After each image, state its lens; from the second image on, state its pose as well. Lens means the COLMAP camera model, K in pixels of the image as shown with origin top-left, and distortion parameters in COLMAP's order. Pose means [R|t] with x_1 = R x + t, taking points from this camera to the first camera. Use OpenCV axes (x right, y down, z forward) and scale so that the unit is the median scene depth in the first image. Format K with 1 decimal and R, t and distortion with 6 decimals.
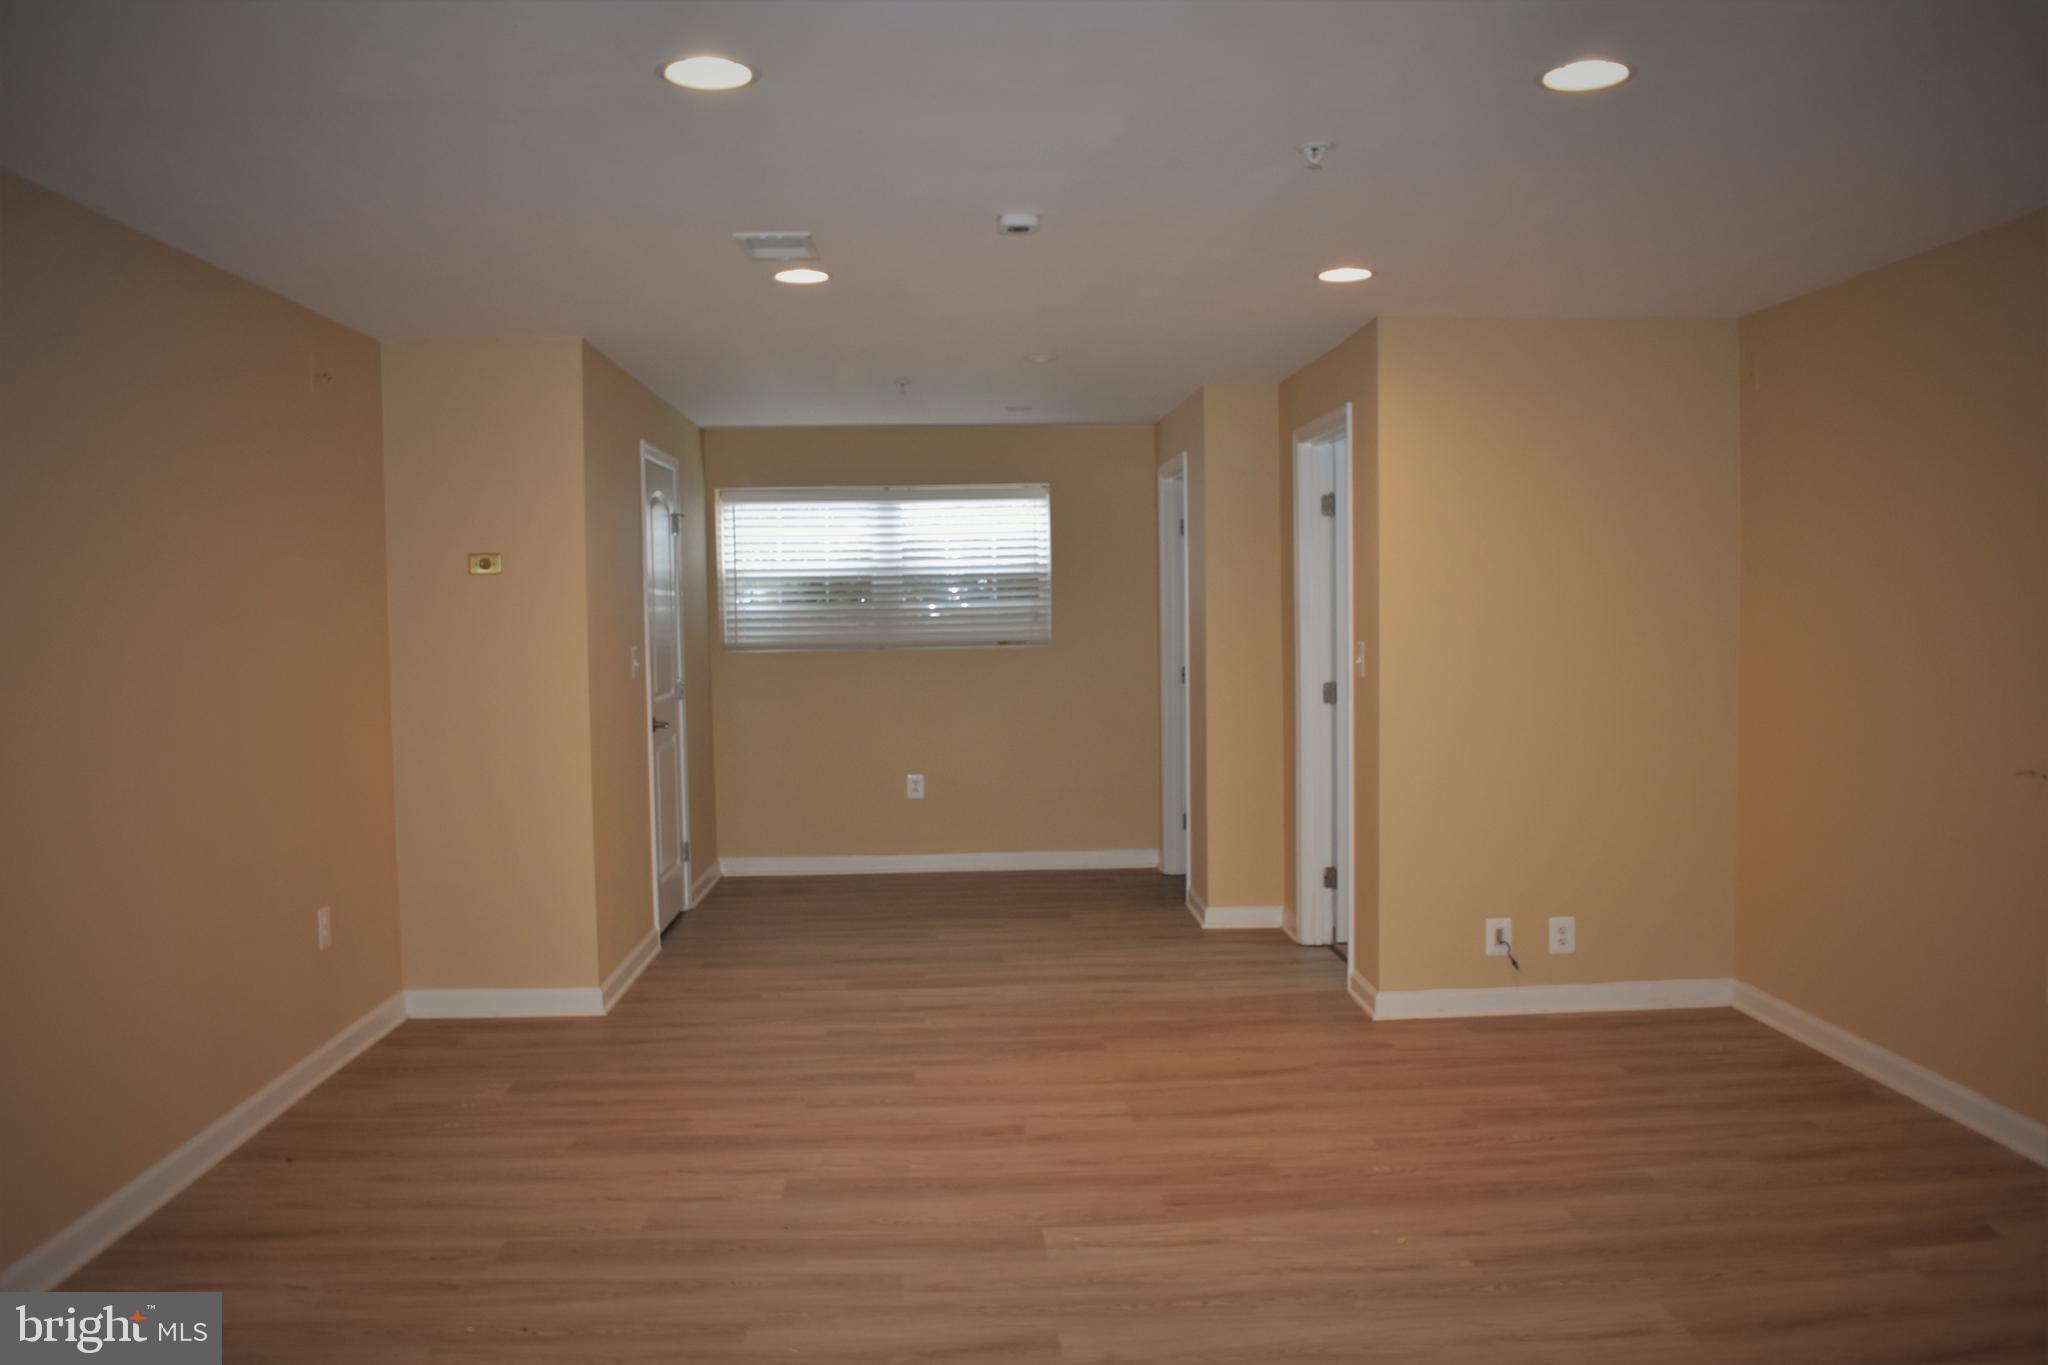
lens RADIAL K [[1613.9, 0, 1017.8], [0, 1613.9, 680.1], [0, 0, 1]] dist [-0.084149, 0.007817]
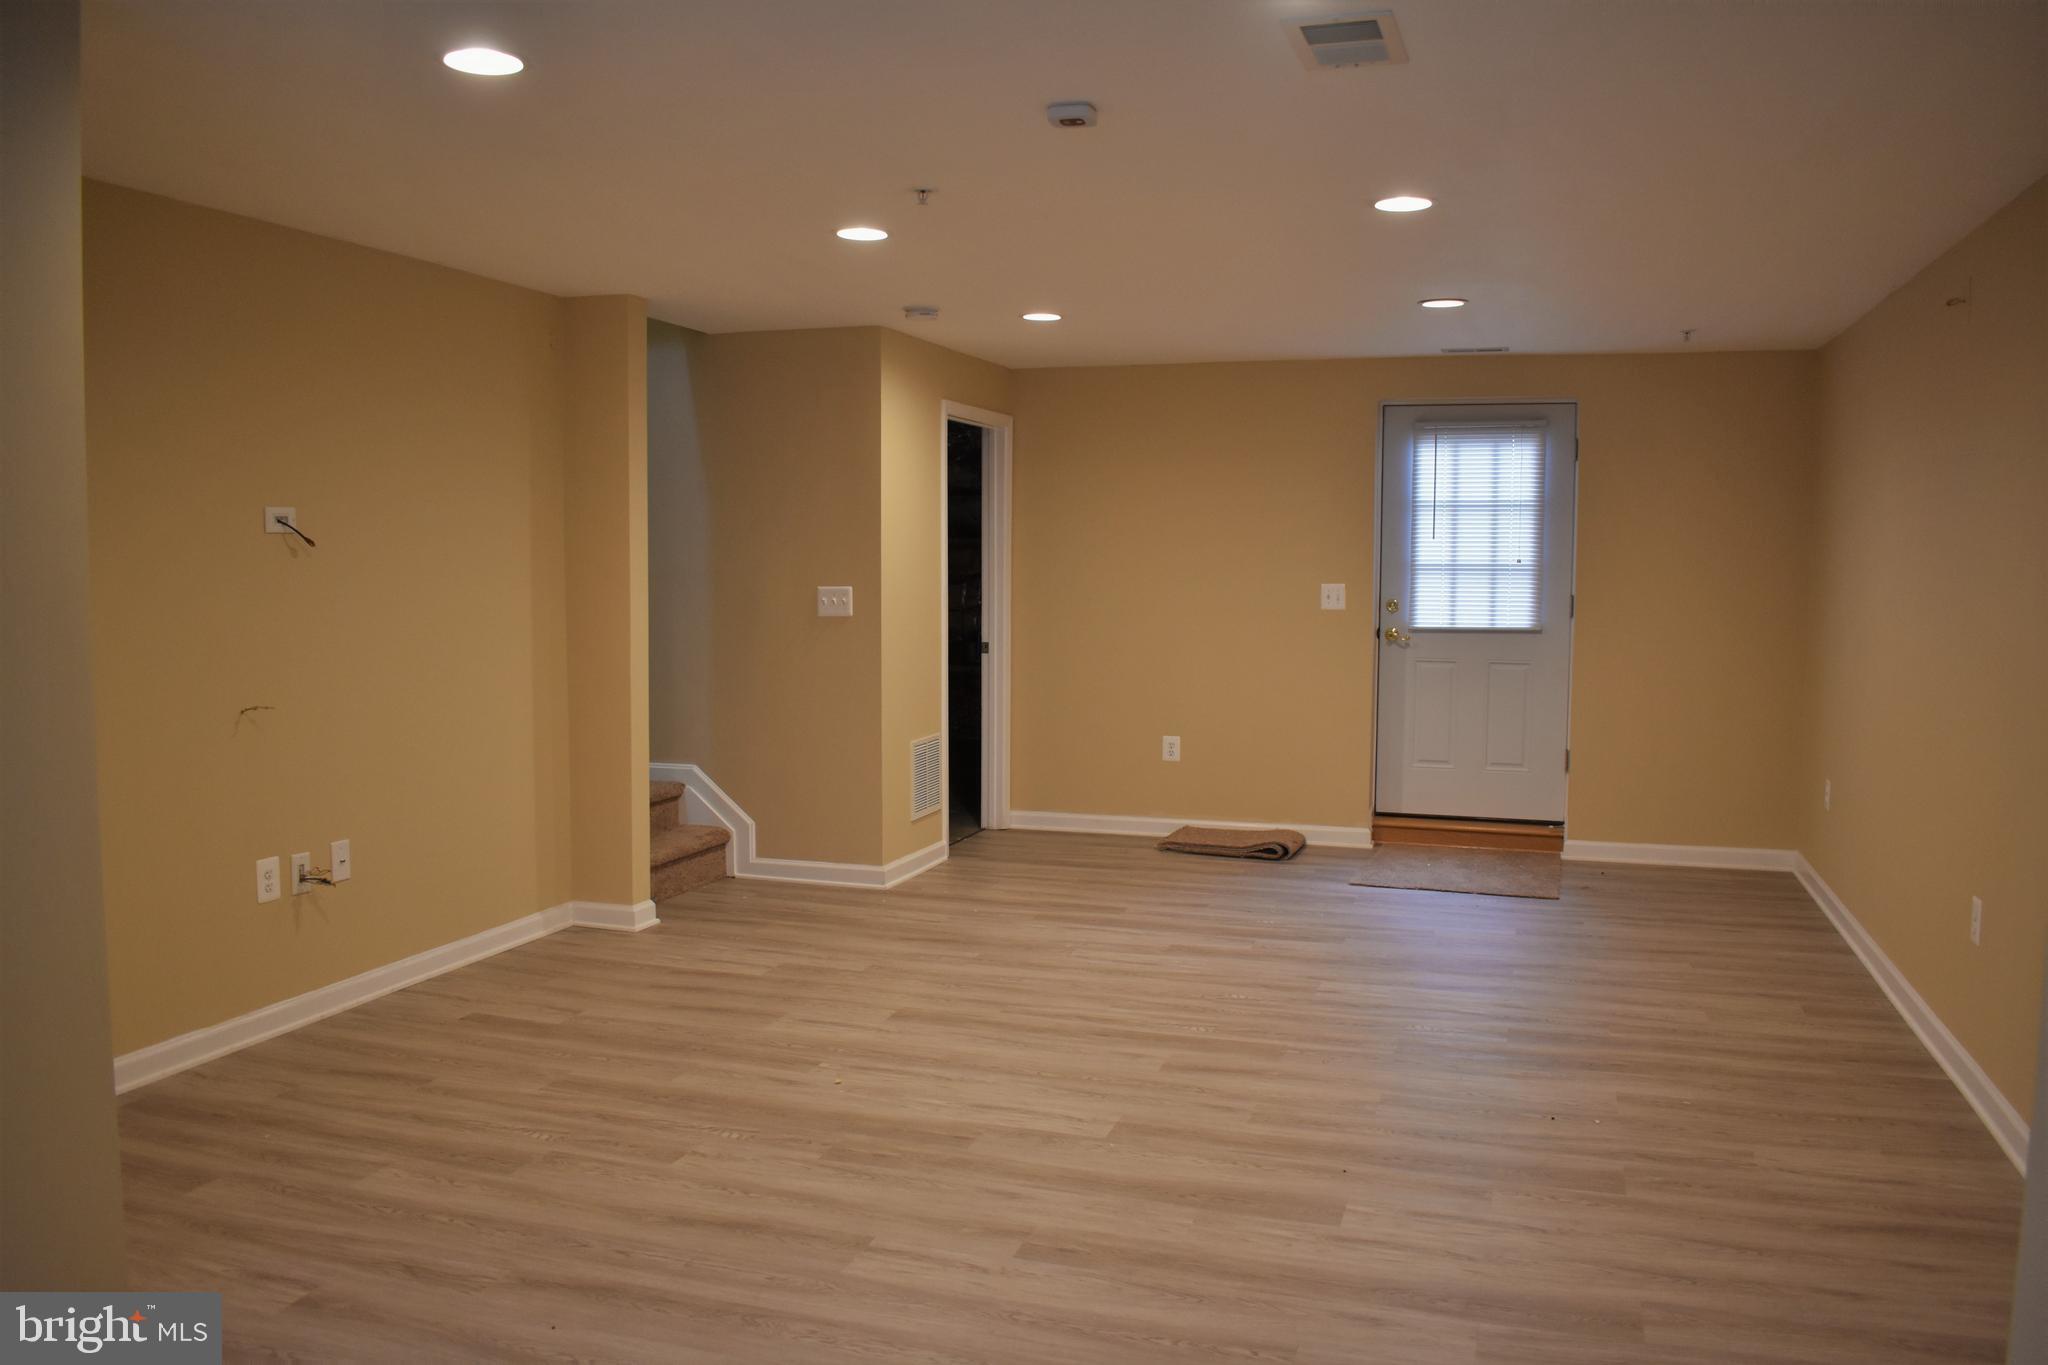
lens RADIAL K [[1613.9, 0, 1017.8], [0, 1613.9, 680.1], [0, 0, 1]] dist [-0.084149, 0.007817]
pose [[-0.932827, -0.020427, 0.359745, -0.233901], [0.023355, 0.992865, 0.116937, -0.067649], [-0.359567, 0.117484, -0.925694, 1.489328]]
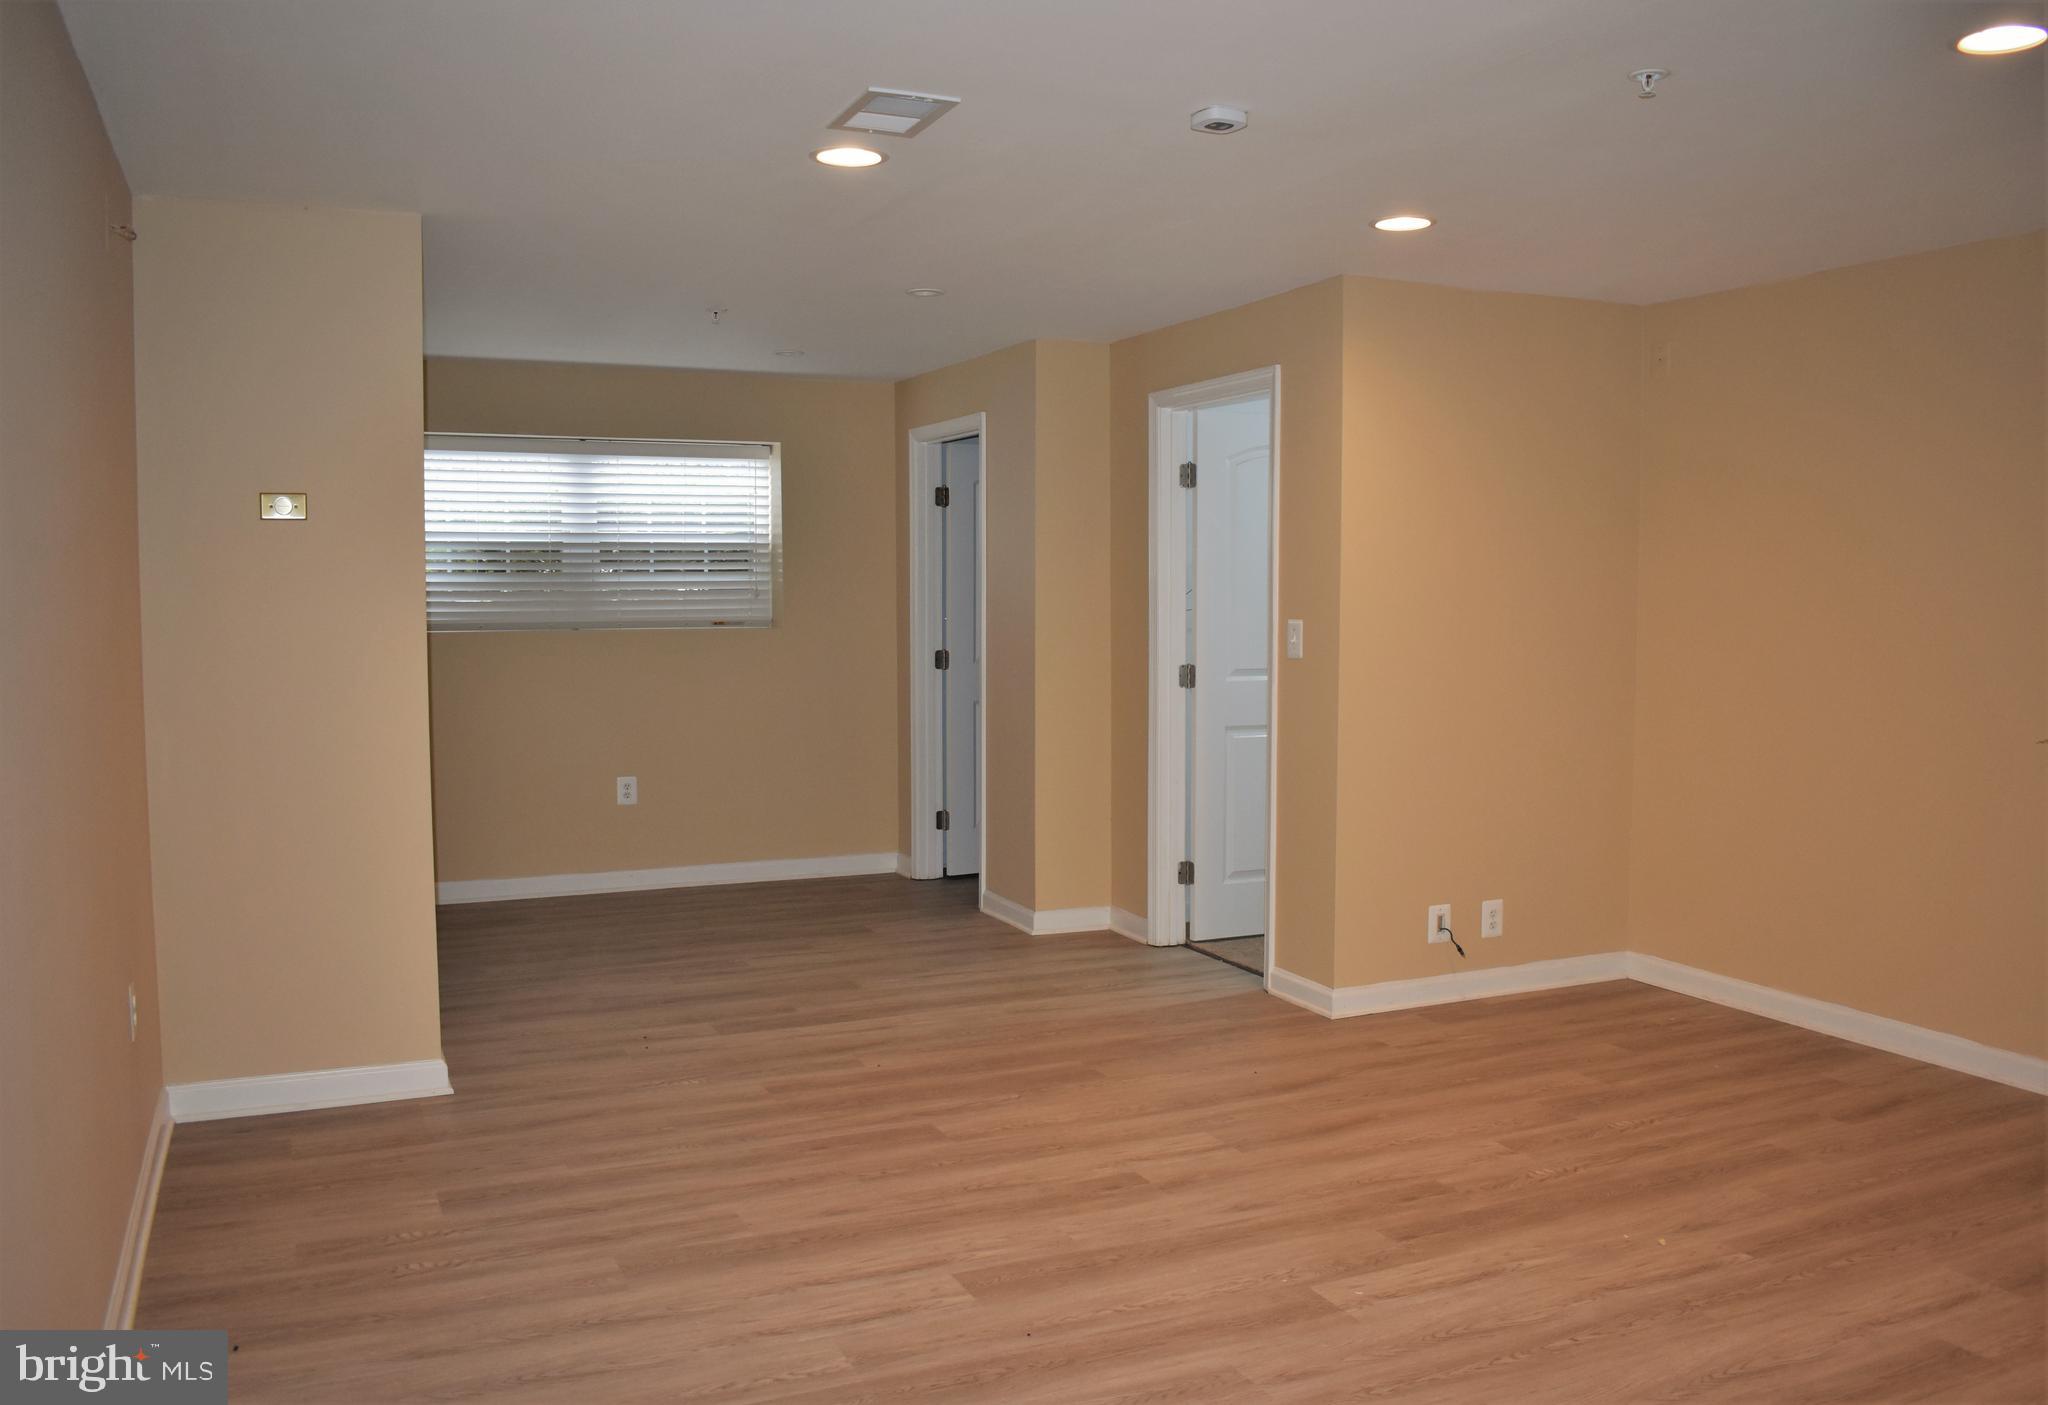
lens RADIAL K [[1676.9, 0, 1076.4], [0, 1676.9, 703.4], [0, 0, 1]] dist [-0.080414, -0.000529]
pose [[0.919526, -0.010305, 0.392893, -0.338431], [0.003129, 0.999816, 0.018899, 0.006791], [-0.393016, -0.016149, 0.919390, 0.170766]]
